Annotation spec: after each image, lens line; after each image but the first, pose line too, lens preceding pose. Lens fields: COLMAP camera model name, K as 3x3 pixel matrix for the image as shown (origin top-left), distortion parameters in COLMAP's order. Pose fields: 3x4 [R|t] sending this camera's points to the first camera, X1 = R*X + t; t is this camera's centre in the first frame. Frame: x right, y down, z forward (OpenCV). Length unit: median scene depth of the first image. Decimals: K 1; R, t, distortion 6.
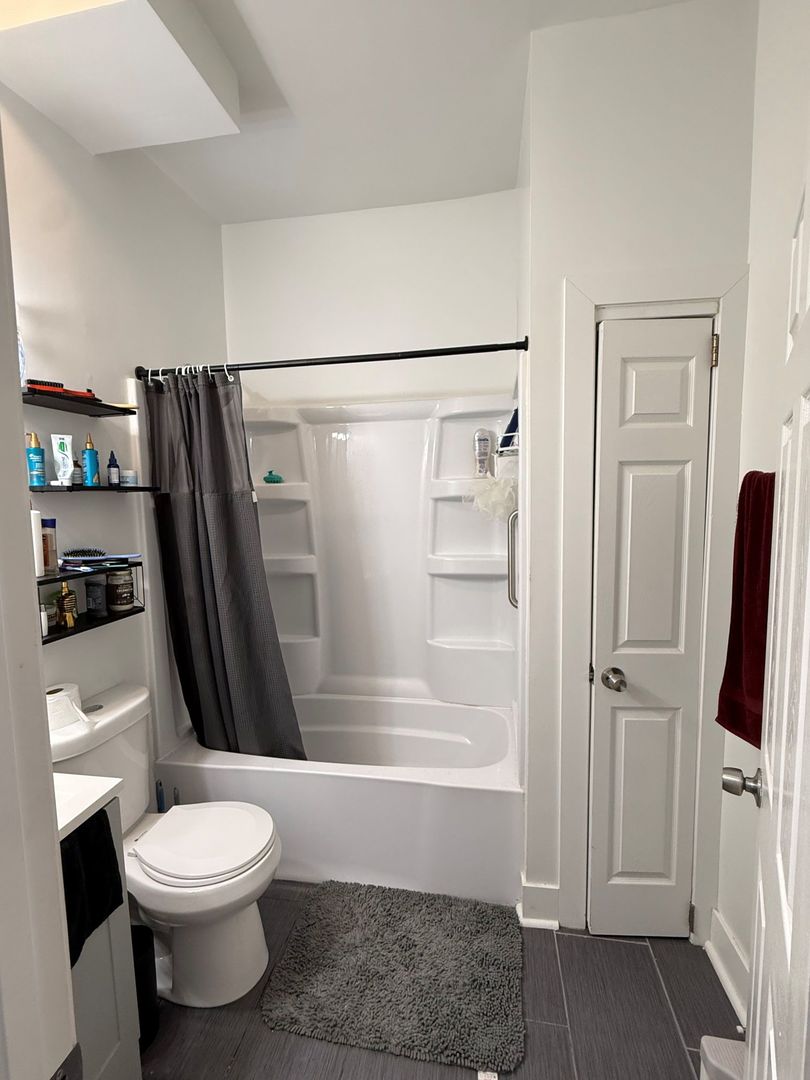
lens RADIAL K [[483.4, 0, 404.1], [0, 483.4, 541.1], [0, 0, 1]] dist [-0.000626, 0.000570]
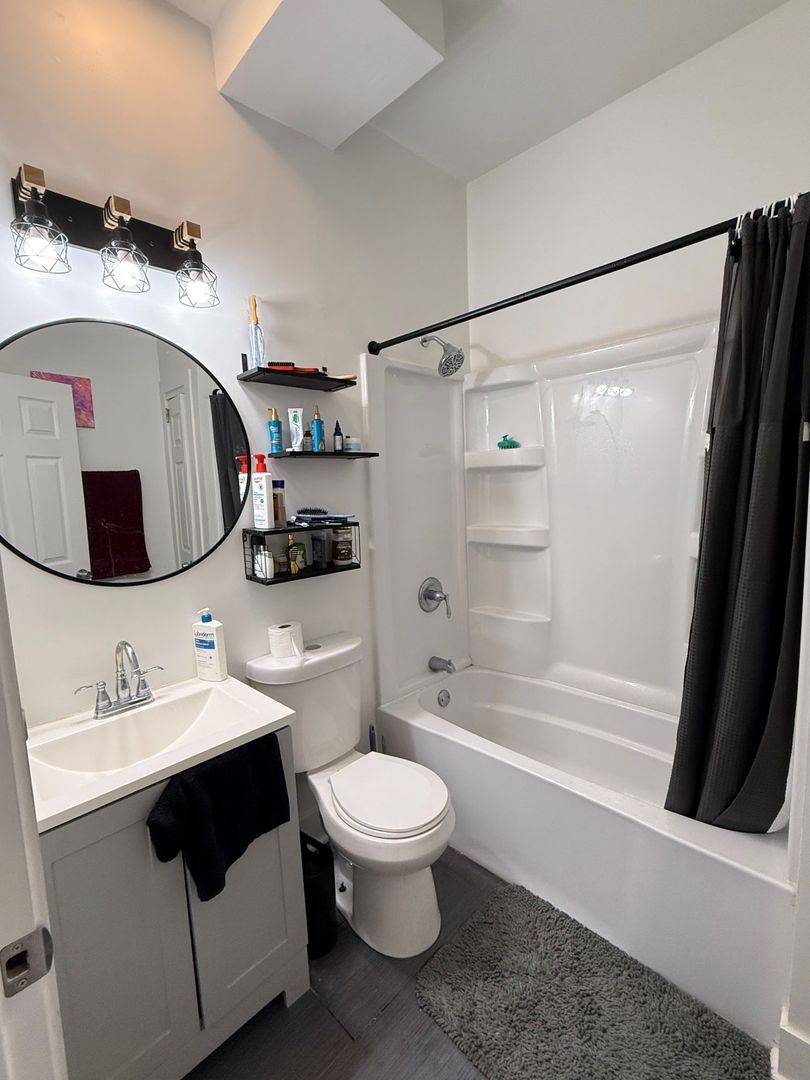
lens RADIAL K [[483.4, 0, 406.0], [0, 483.4, 538.7], [0, 0, 1]] dist [-0.000626, 0.000570]
pose [[0.821983, 0.053154, -0.567027, 0.175289], [-0.032749, 0.998399, 0.046117, 0.028740], [0.568570, -0.019338, 0.822407, 0.183413]]
